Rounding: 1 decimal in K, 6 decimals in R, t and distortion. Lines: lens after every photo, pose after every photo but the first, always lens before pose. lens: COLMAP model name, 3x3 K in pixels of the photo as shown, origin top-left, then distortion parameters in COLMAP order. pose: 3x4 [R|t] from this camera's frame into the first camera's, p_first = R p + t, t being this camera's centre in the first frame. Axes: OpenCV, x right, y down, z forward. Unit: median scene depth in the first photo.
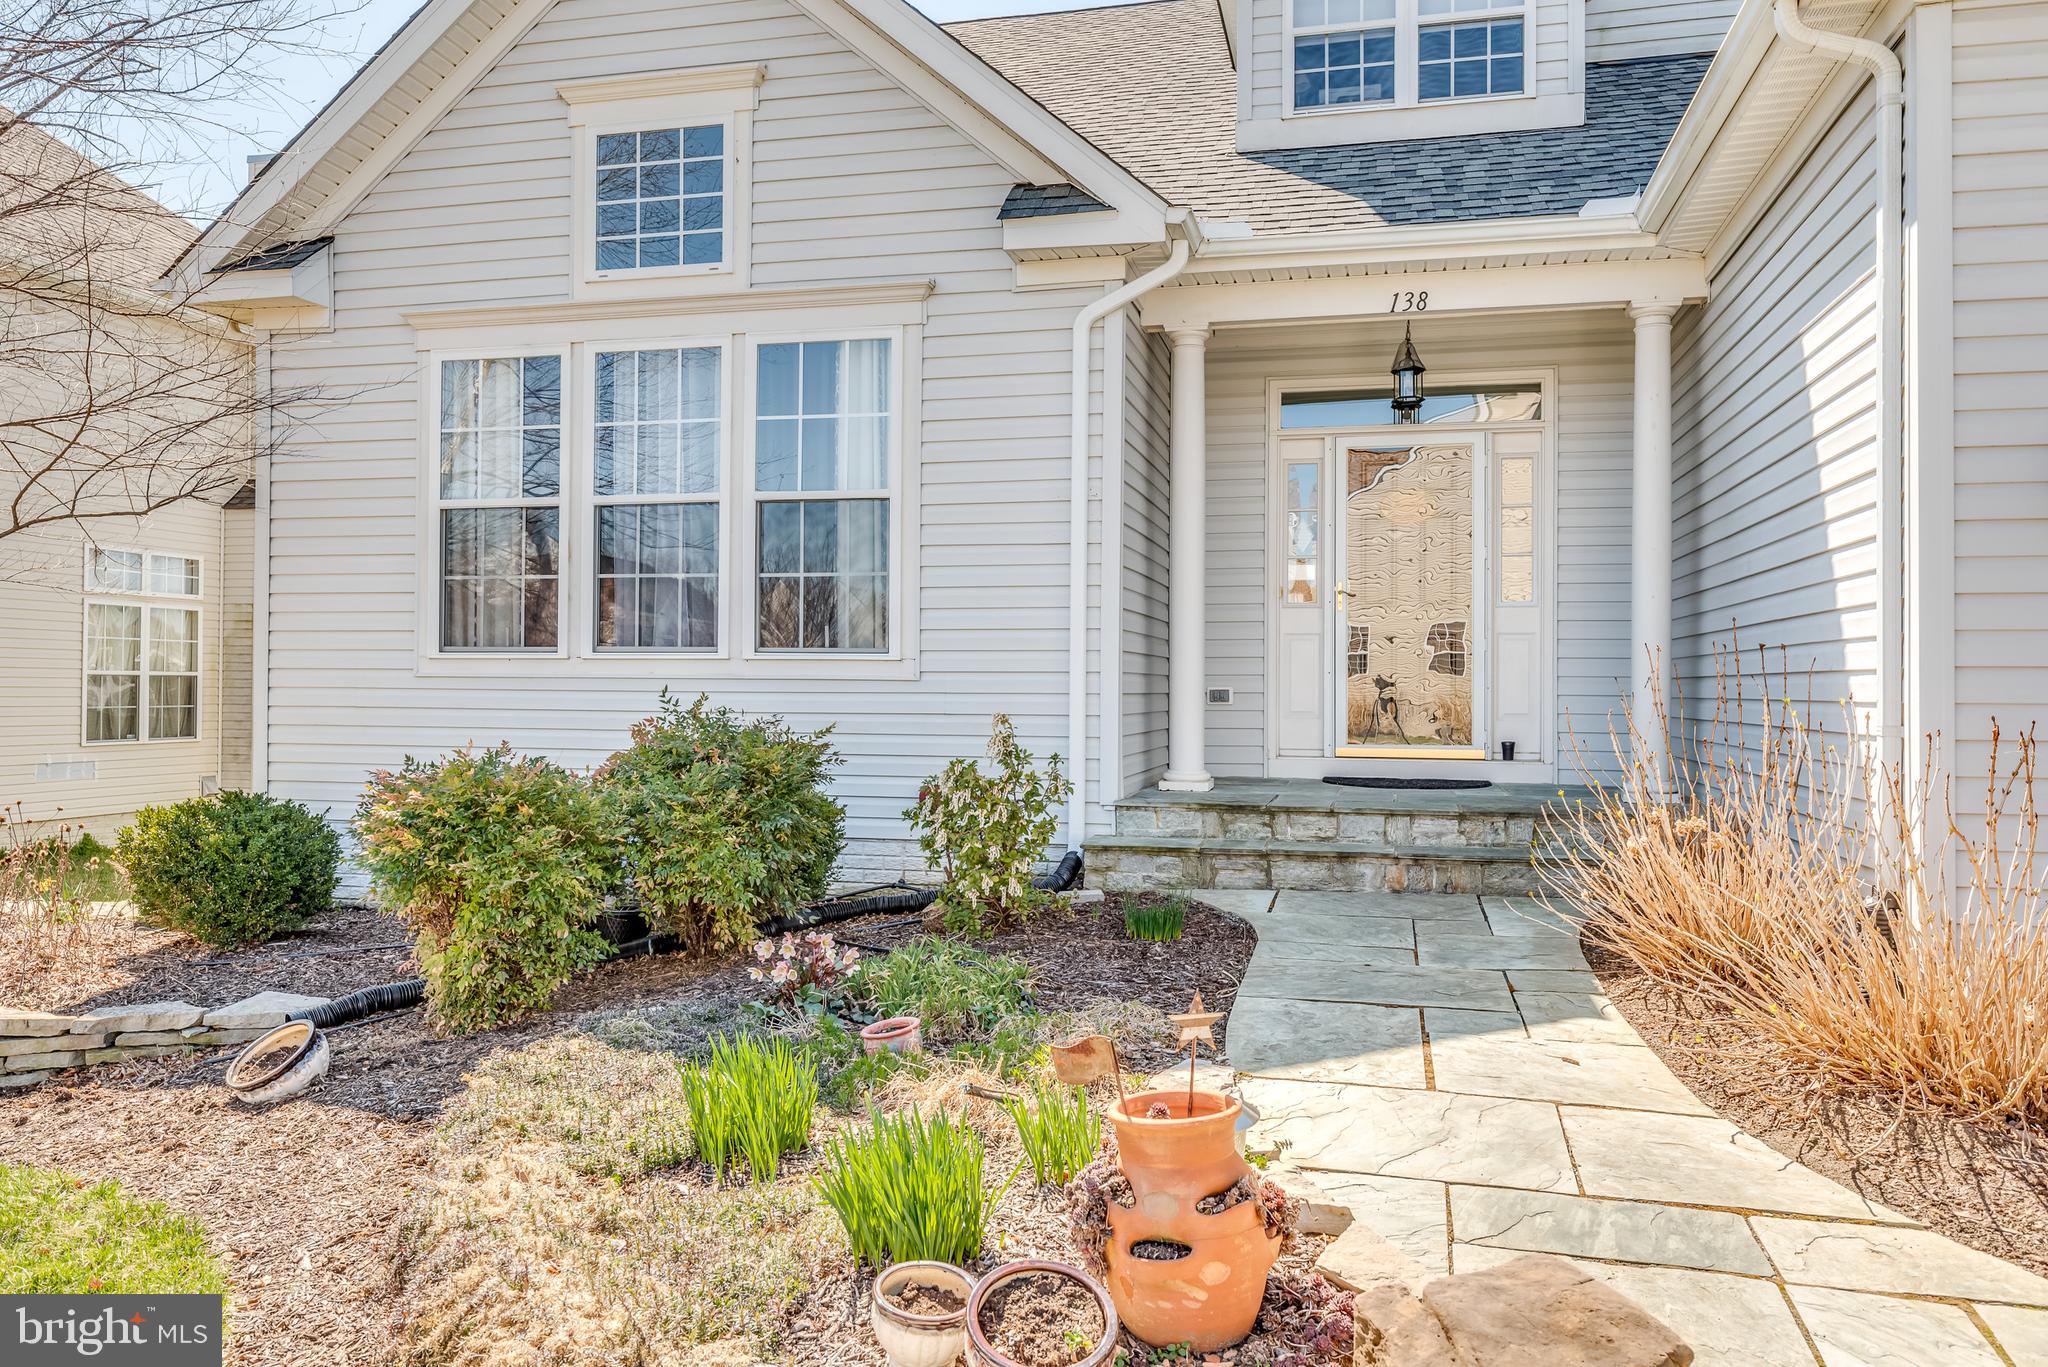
lens RADIAL K [[1512.0, 0, 942.5], [0, 1512.0, 672.0], [0, 0, 1]] dist [-0.002539, -0.002566]
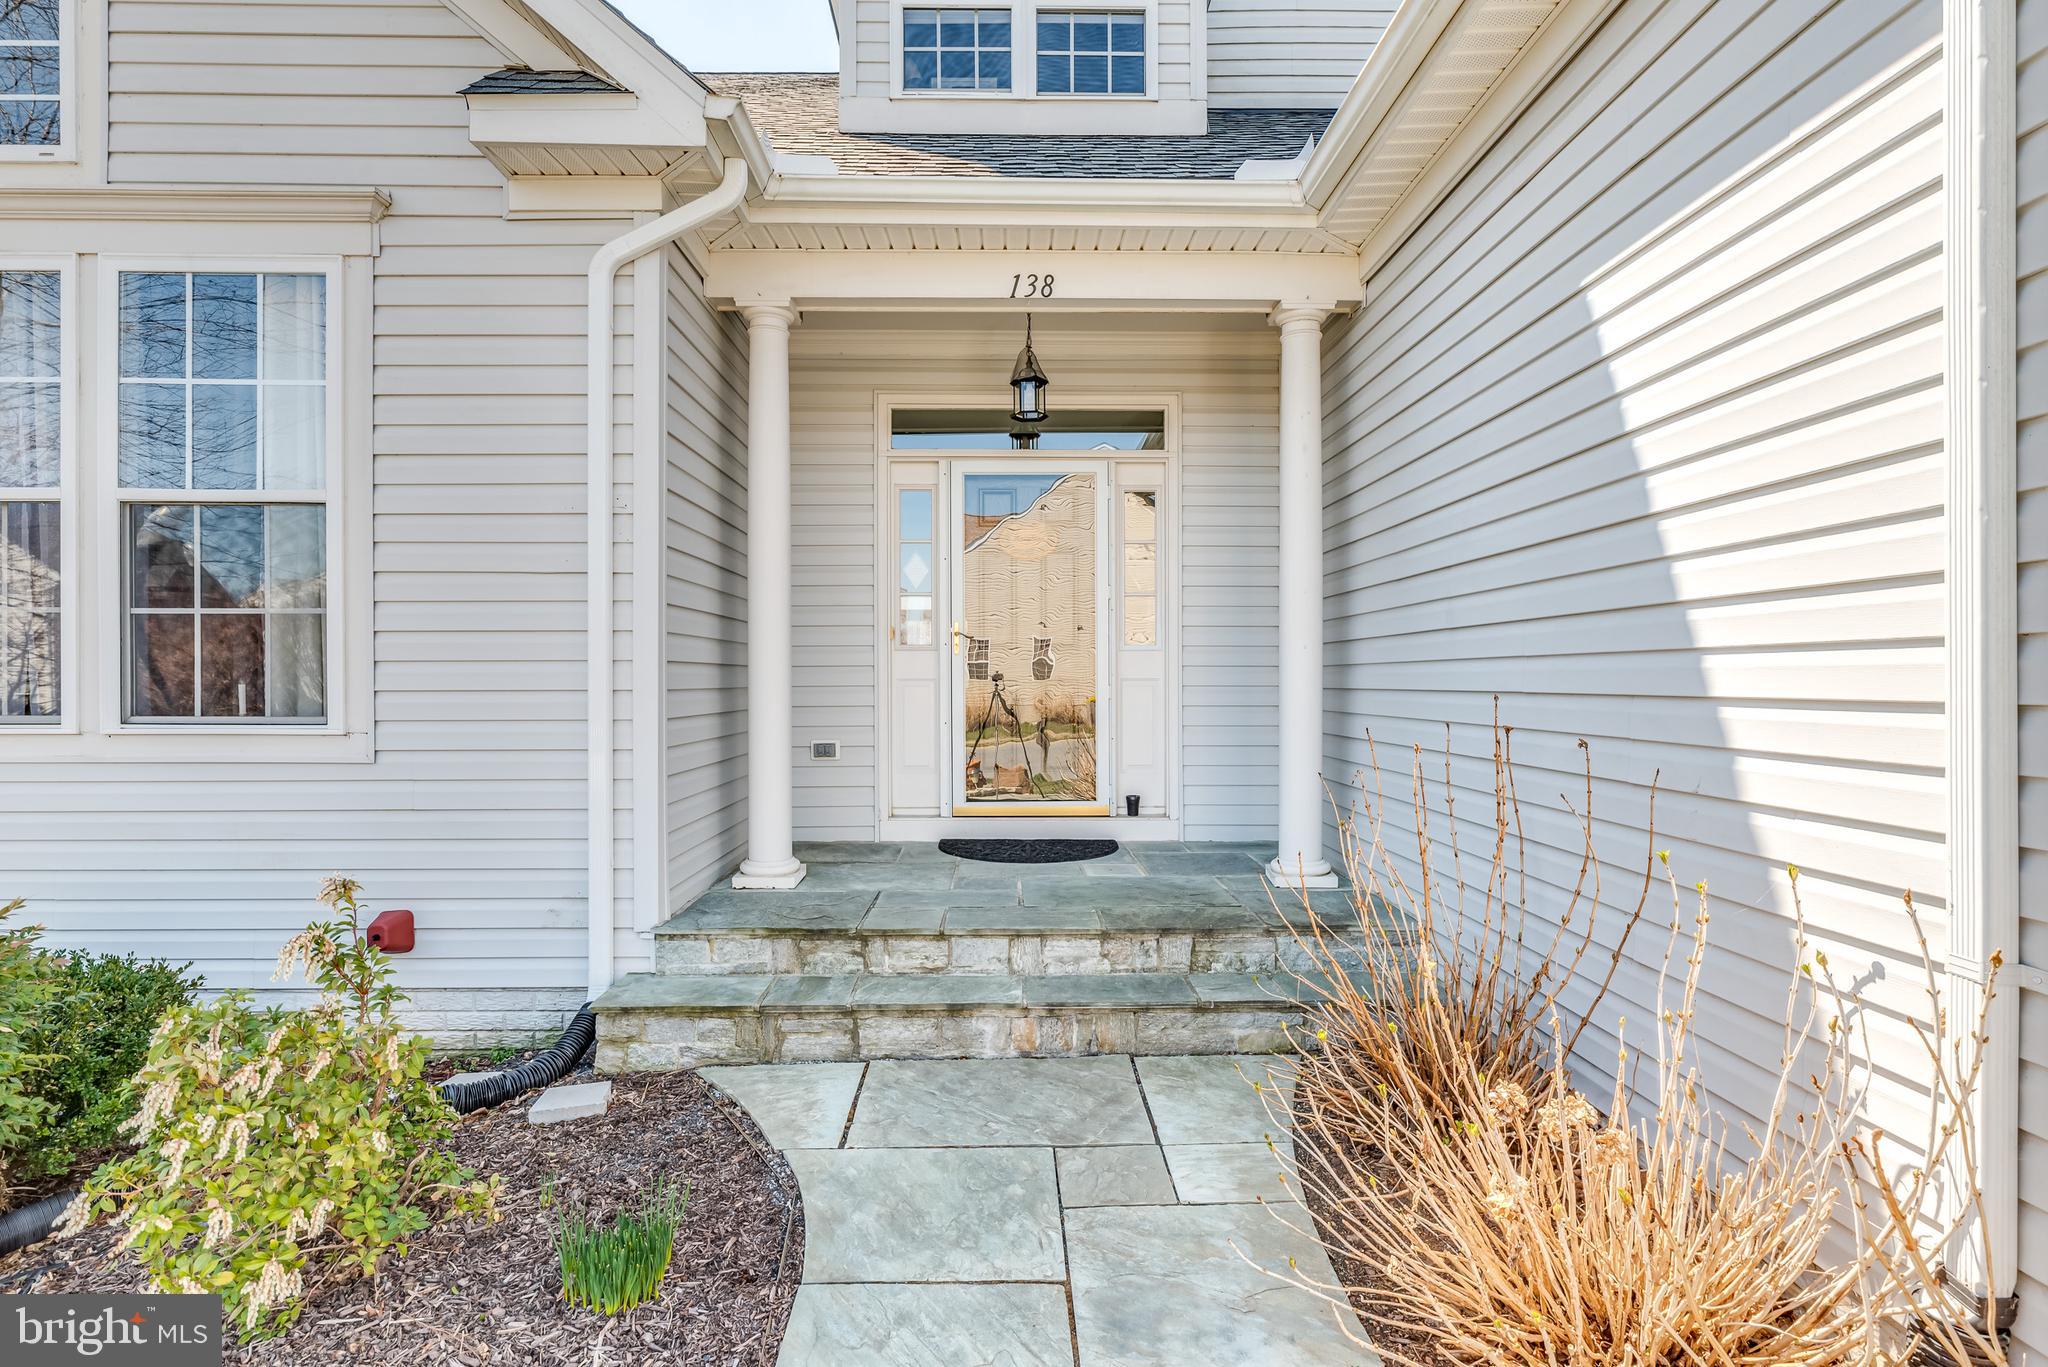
lens RADIAL K [[1038.6, 0, 1012.6], [0, 1038.6, 671.3], [0, 0, 1]] dist [-0.012659, -0.000087]
pose [[0.956032, -0.007889, 0.293155, 0.129230], [0.006548, 0.999963, 0.005557, -0.038049], [-0.293188, -0.003393, 0.956049, 0.454786]]
